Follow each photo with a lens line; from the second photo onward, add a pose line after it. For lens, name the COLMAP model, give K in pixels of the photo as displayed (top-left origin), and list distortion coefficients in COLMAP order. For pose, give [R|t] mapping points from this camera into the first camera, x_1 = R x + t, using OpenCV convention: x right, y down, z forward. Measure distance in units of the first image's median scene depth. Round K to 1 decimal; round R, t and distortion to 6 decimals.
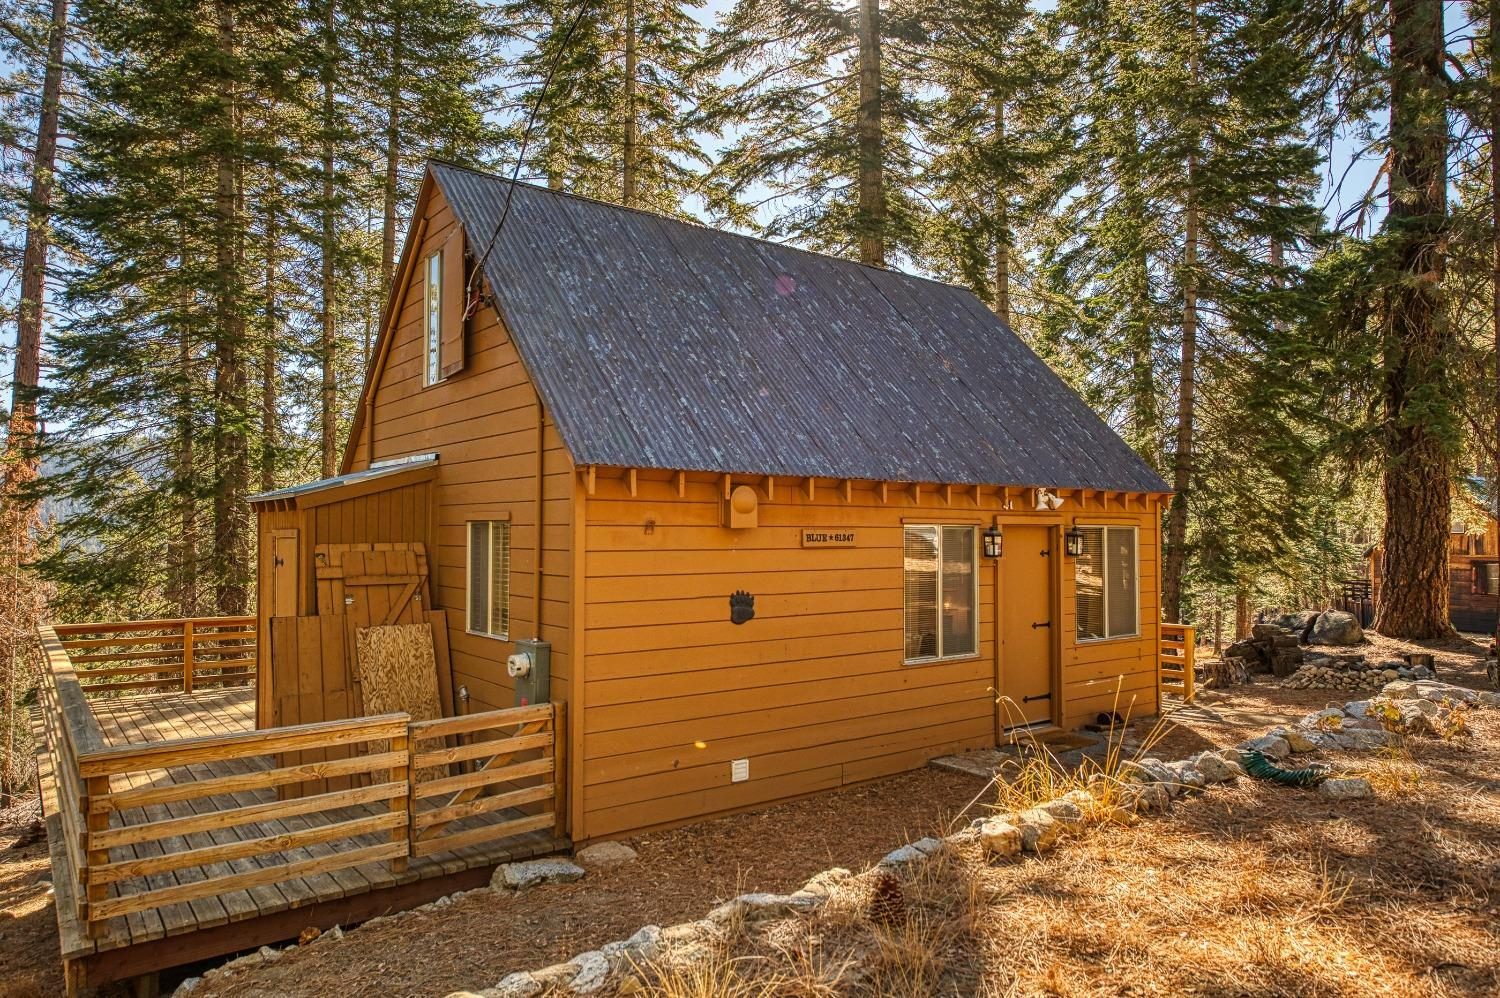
lens RADIAL K [[970.7, 0, 750.0], [0, 970.7, 499.0], [0, 0, 1]] dist [-0.000691, -0.000071]
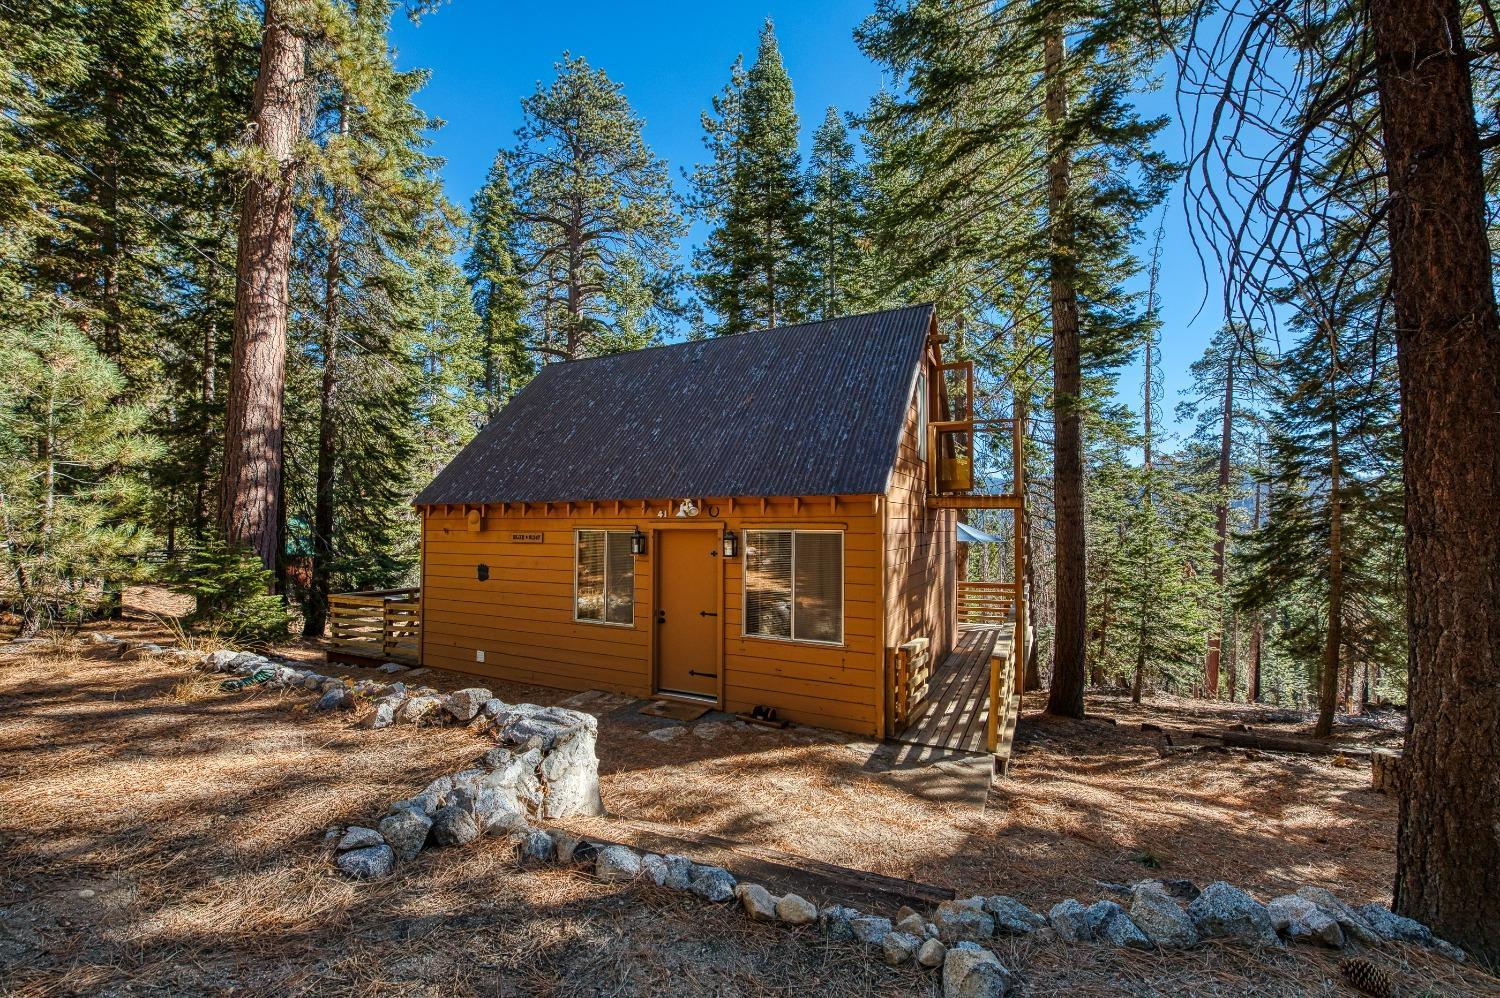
lens RADIAL K [[631.3, 0, 729.7], [0, 631.3, 503.0], [0, 0, 1]] dist [-0.000625, -0.009476]
pose [[0.412812, -0.034565, -0.910160, 1.001560], [0.028887, 0.999274, -0.024847, 0.013472], [0.910358, -0.016035, 0.413510, 0.690748]]
